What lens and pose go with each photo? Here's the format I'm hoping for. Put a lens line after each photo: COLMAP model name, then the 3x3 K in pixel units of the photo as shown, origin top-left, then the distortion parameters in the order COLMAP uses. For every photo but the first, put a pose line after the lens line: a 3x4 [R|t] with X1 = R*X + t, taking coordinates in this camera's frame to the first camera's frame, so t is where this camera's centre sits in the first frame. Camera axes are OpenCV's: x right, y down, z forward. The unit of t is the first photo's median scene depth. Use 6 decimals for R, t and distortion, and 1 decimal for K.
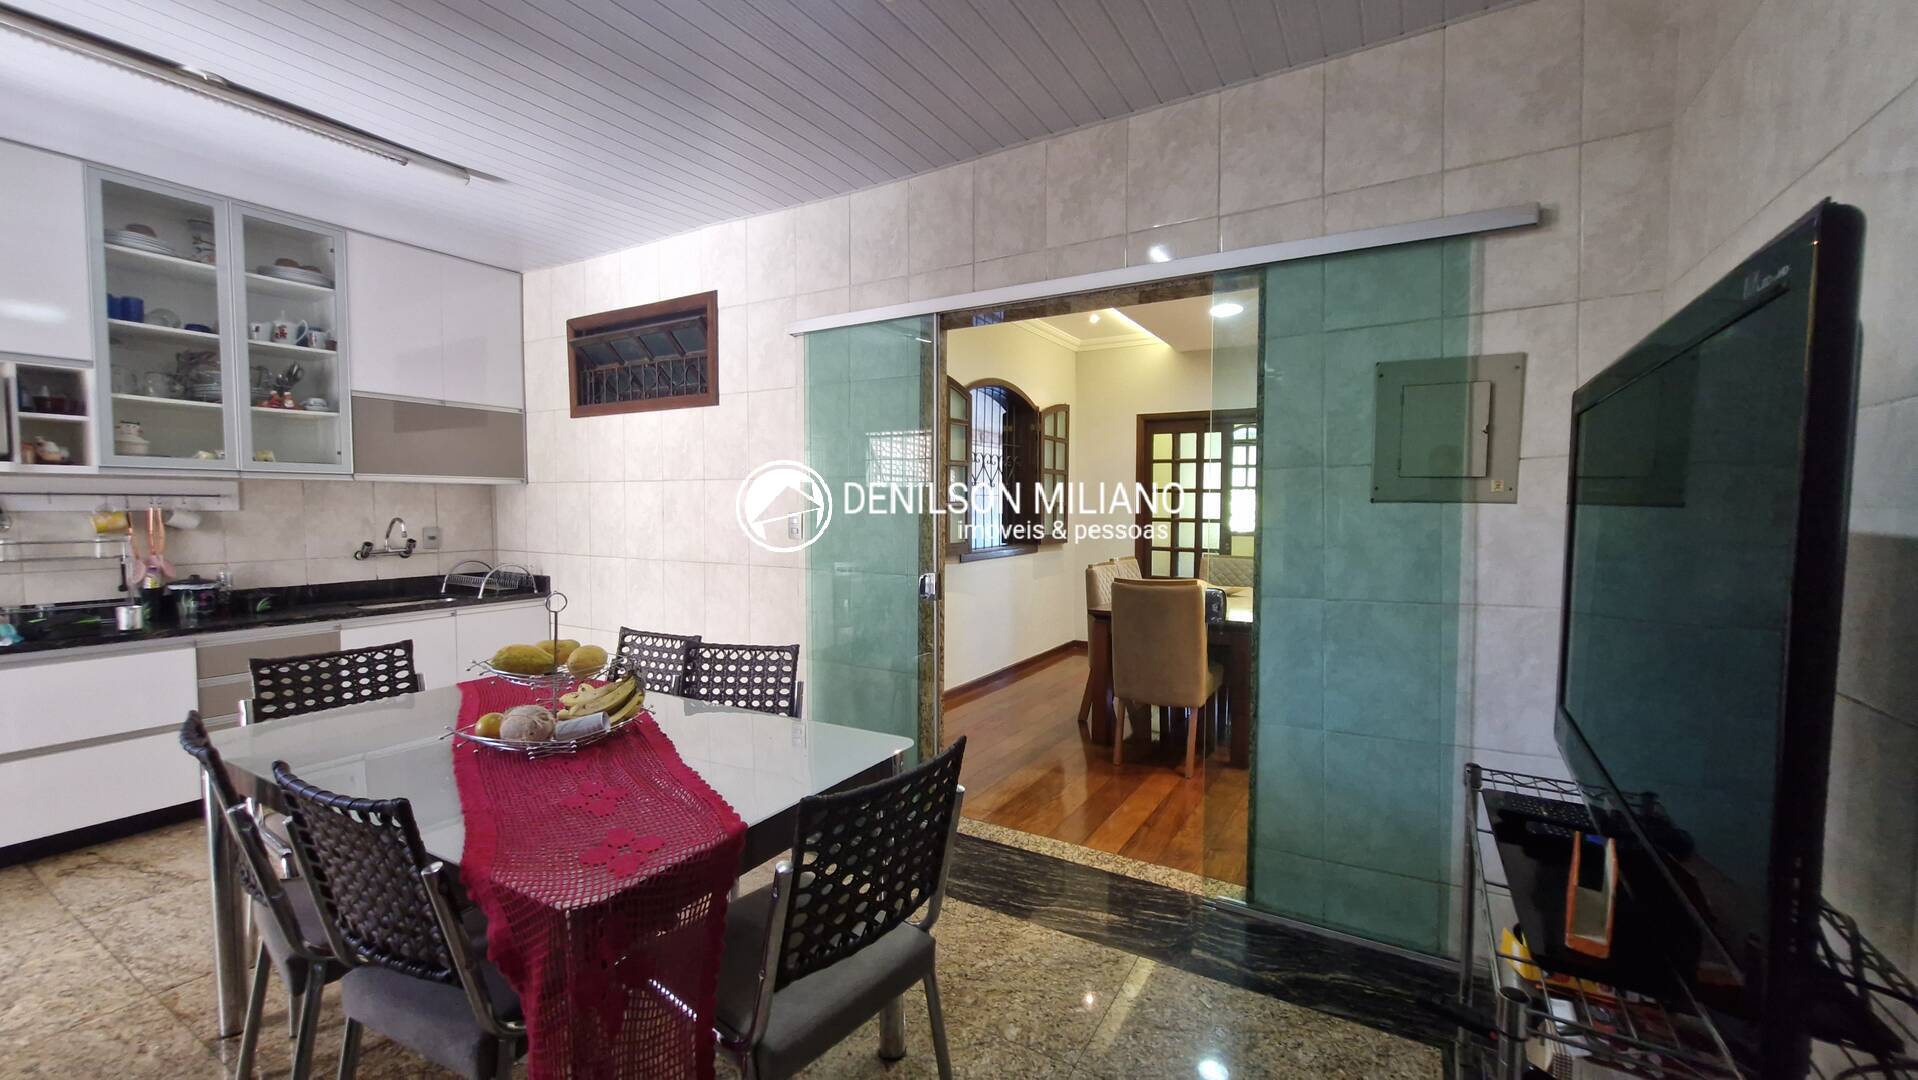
lens RADIAL K [[751.9, 0, 957.5], [0, 751.9, 538.8], [0, 0, 1]] dist [-0.001128, 0.000486]
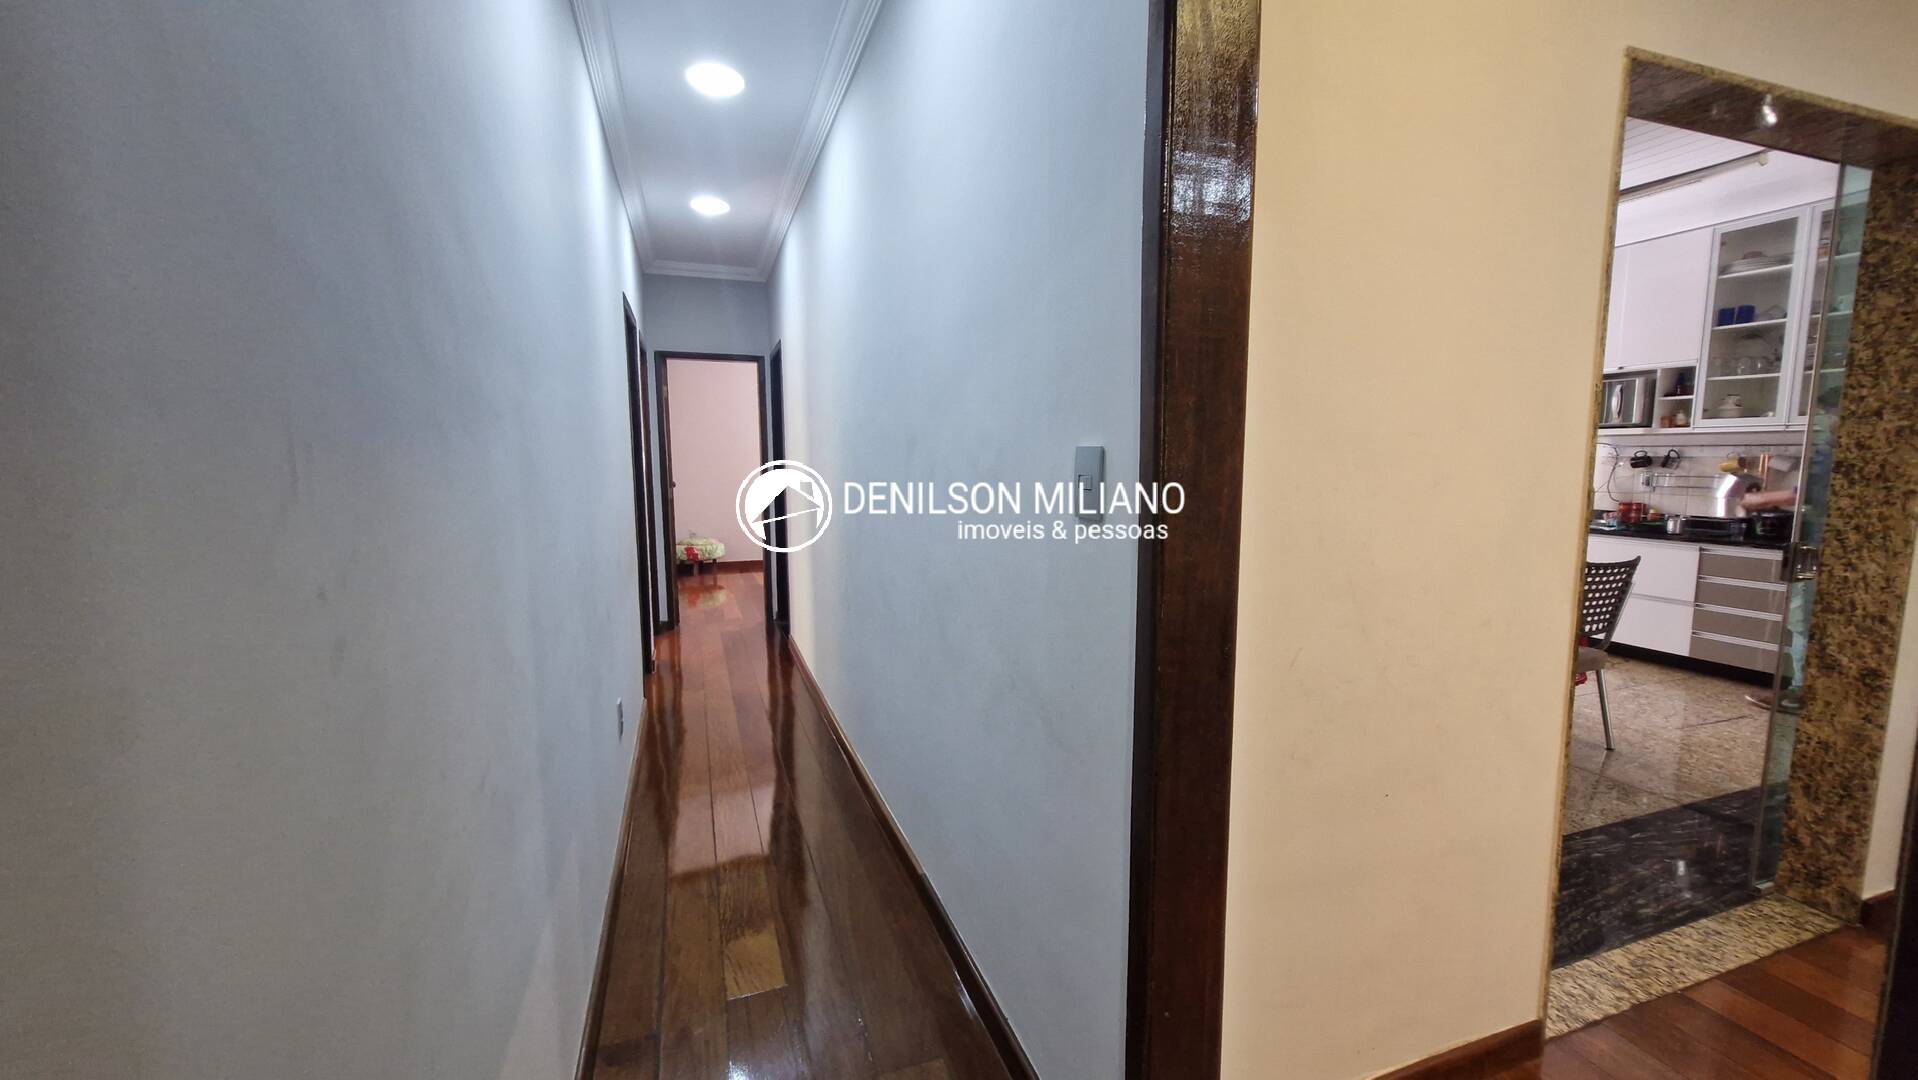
lens RADIAL K [[751.9, 0, 960.6], [0, 751.9, 537.3], [0, 0, 1]] dist [-0.001128, 0.000486]
pose [[-0.636808, 0.081933, -0.766656, 1.008672], [-0.045132, 0.988672, 0.143148, -0.025881], [0.769700, 0.125759, -0.625897, 0.837909]]
